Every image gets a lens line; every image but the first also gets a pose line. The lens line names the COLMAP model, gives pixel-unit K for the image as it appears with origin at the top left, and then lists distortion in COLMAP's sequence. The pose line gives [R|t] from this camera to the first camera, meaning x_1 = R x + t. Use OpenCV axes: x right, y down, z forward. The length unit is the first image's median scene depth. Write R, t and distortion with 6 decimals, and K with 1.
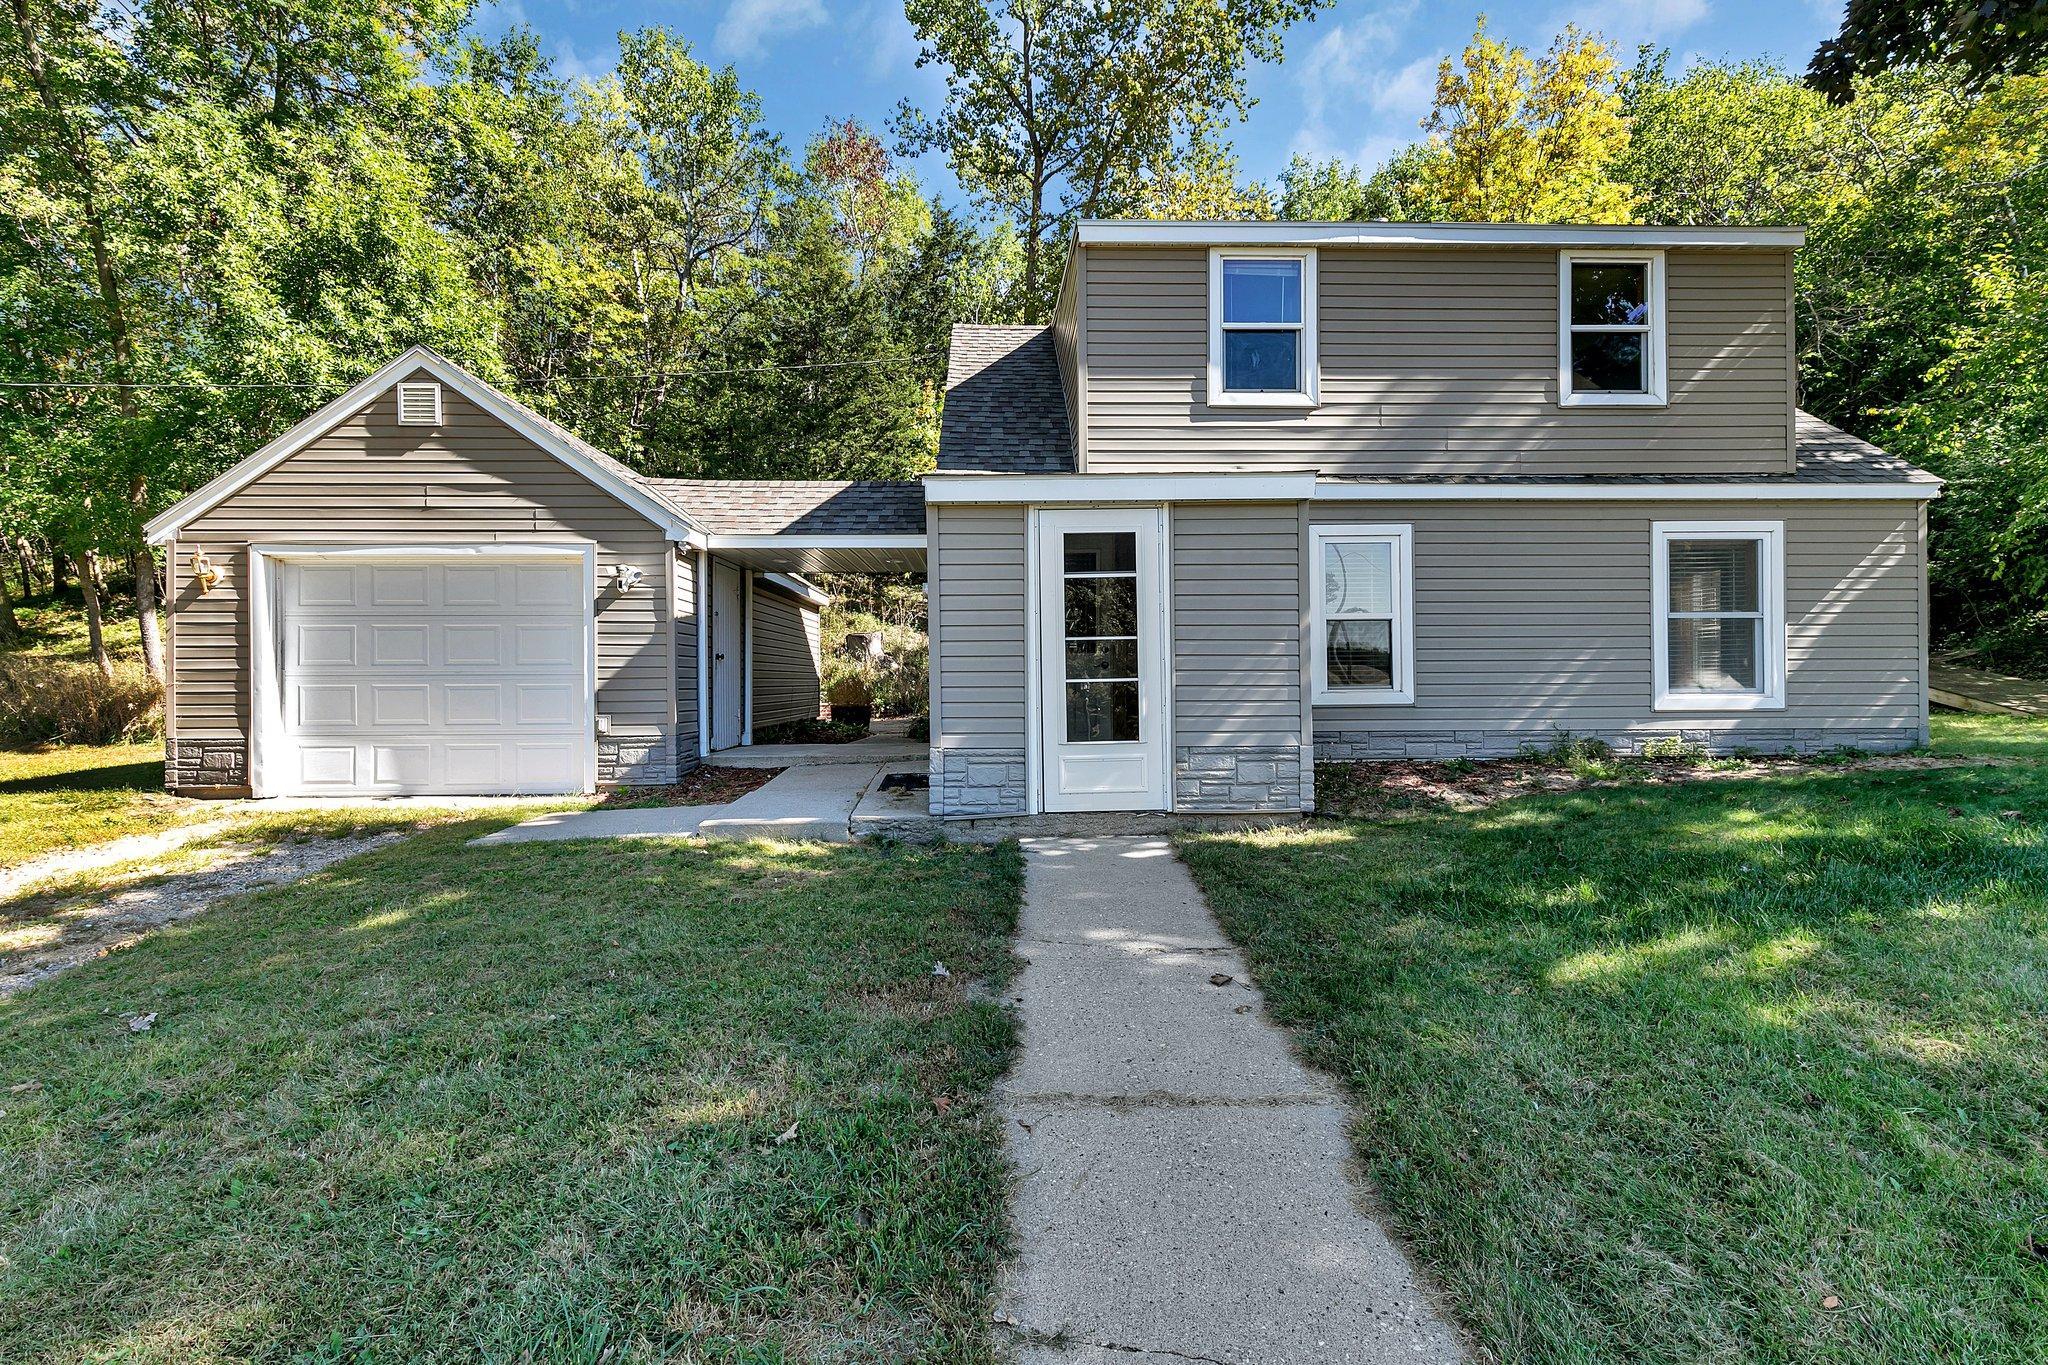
lens RADIAL K [[940.8, 0, 1020.2], [0, 940.8, 673.3], [0, 0, 1]] dist [-0.001055, 0.000184]
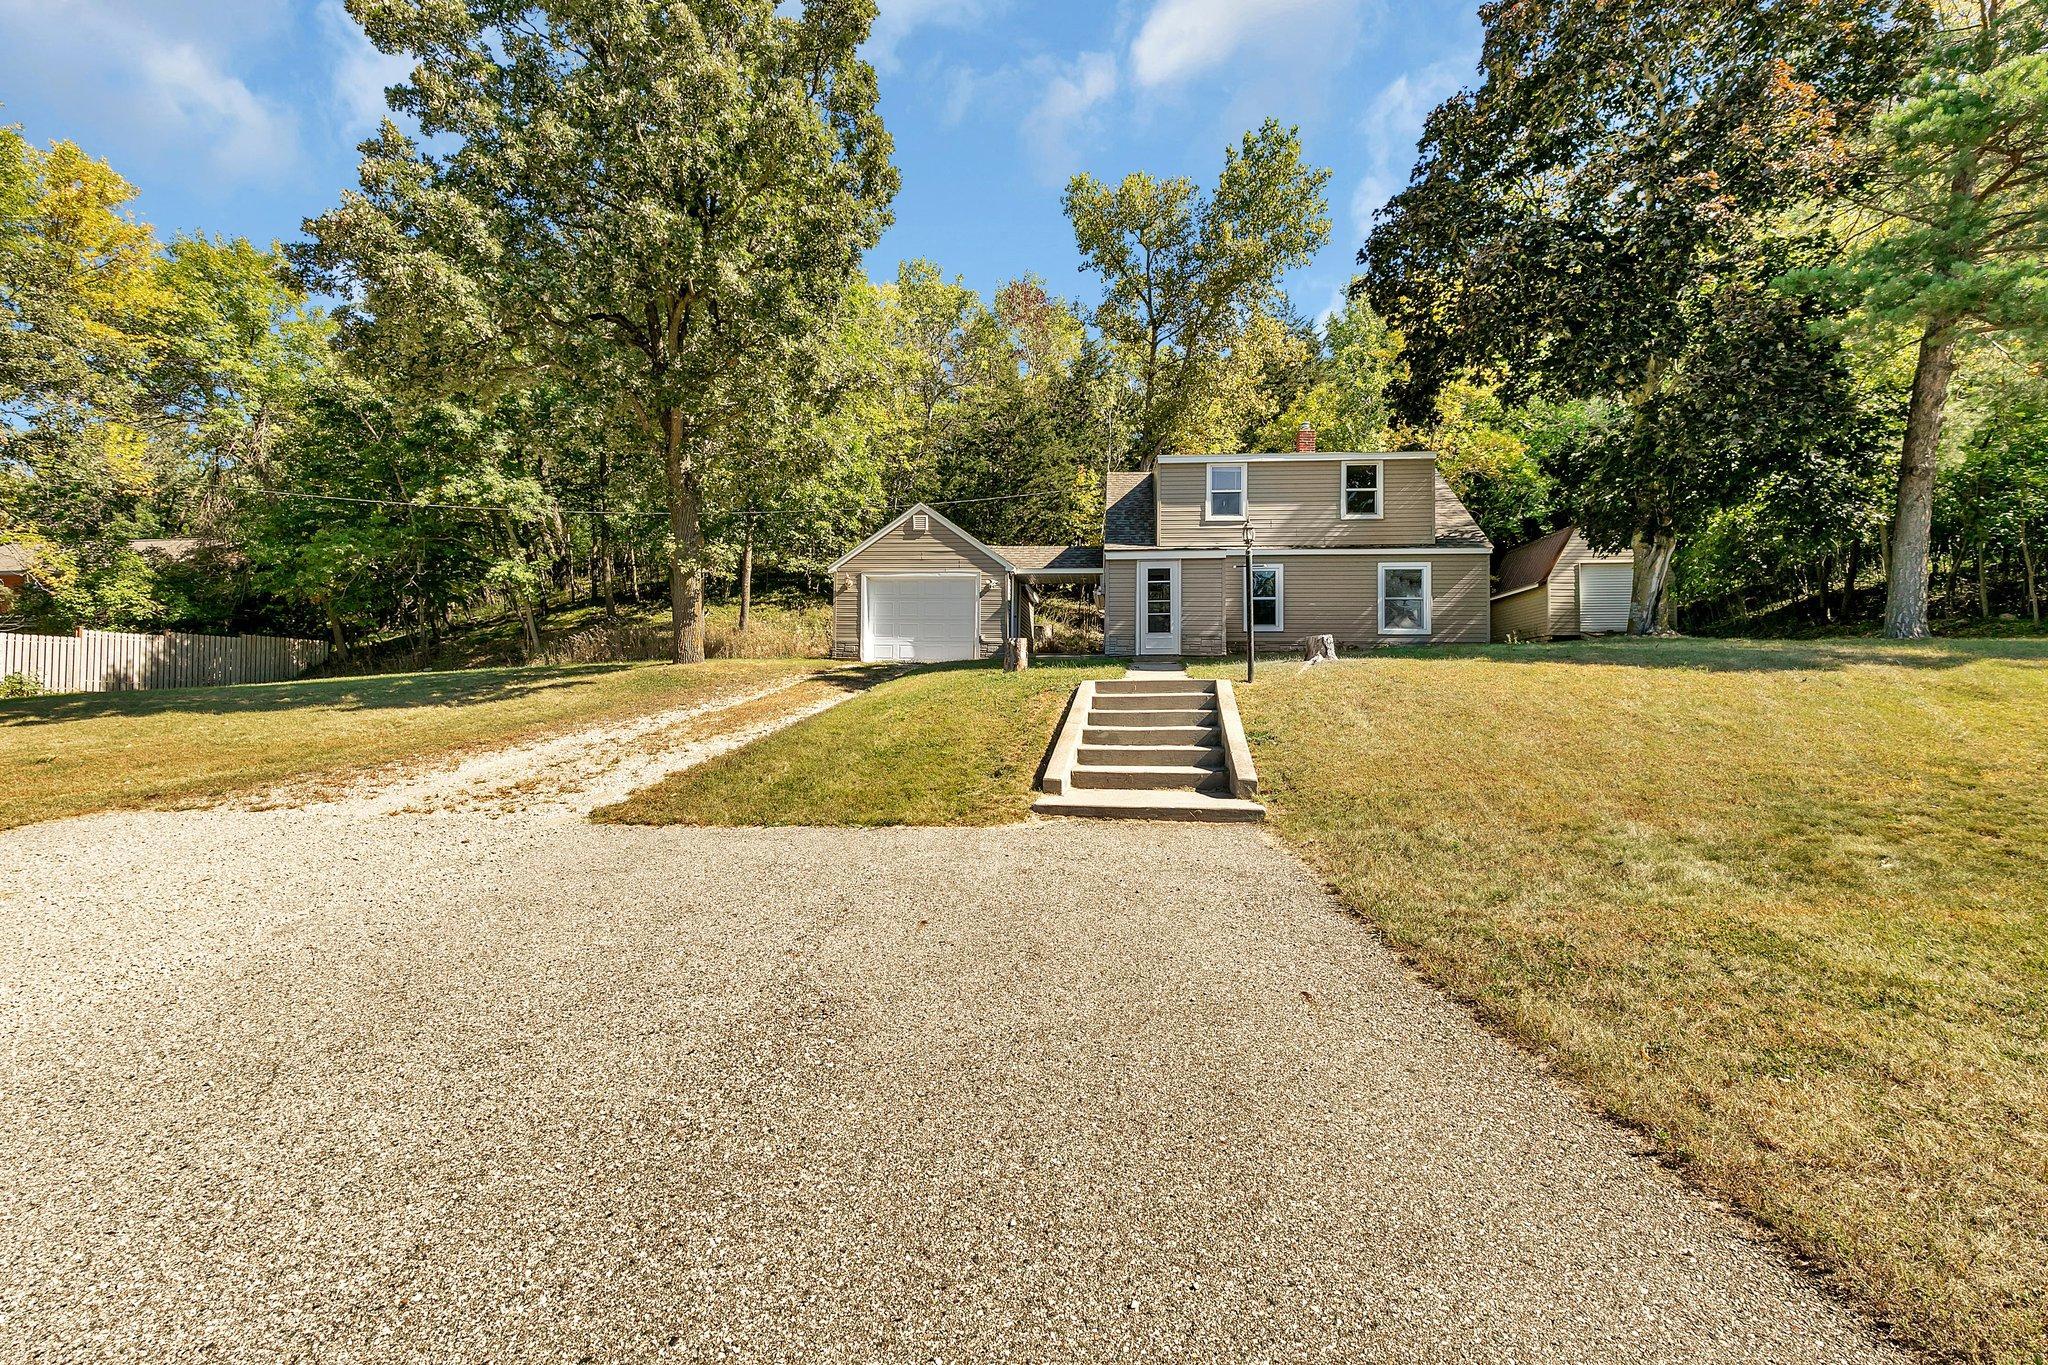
lens RADIAL K [[940.8, 0, 1020.2], [0, 940.8, 673.3], [0, 0, 1]] dist [-0.001055, 0.000184]
pose [[0.991357, 0.012039, -0.130636, 0.028201], [-0.015648, 0.999523, -0.026636, 0.230469], [0.130253, 0.028450, 0.991073, -1.709925]]
